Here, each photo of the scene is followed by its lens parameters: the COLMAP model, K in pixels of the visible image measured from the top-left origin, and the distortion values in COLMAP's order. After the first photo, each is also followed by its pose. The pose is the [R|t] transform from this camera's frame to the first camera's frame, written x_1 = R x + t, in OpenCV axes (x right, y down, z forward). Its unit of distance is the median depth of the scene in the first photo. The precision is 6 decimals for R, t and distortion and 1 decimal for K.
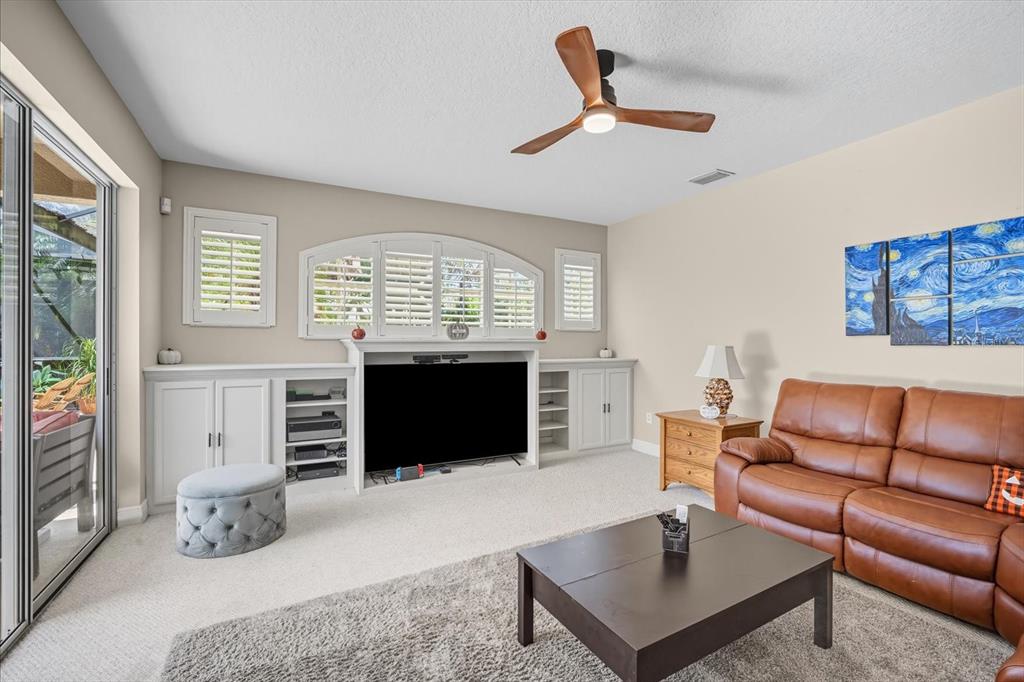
lens RADIAL K [[419.9, 0, 512.0], [0, 419.9, 341.0], [0, 0, 1]] dist [-0.000375, -0.000008]
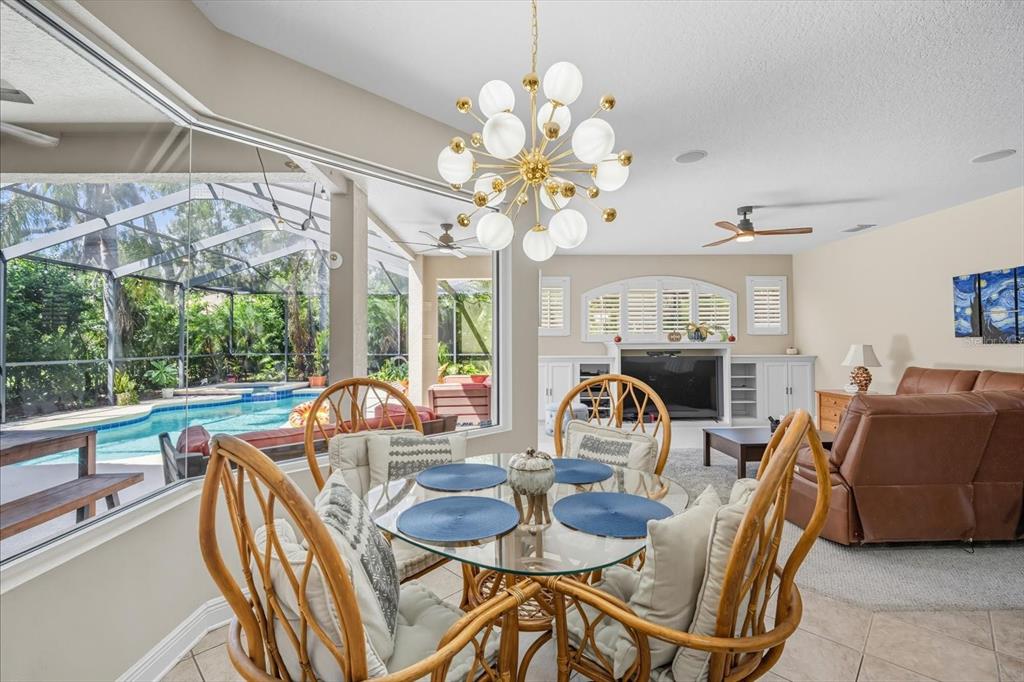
lens RADIAL K [[452.6, 0, 509.5], [0, 452.6, 336.1], [0, 0, 1]] dist [-0.002457, -0.000280]
pose [[0.892968, -0.013760, -0.449910, 0.107118], [0.007492, 0.999849, -0.015710, -0.003618], [0.450058, 0.010658, 0.892936, -1.010921]]
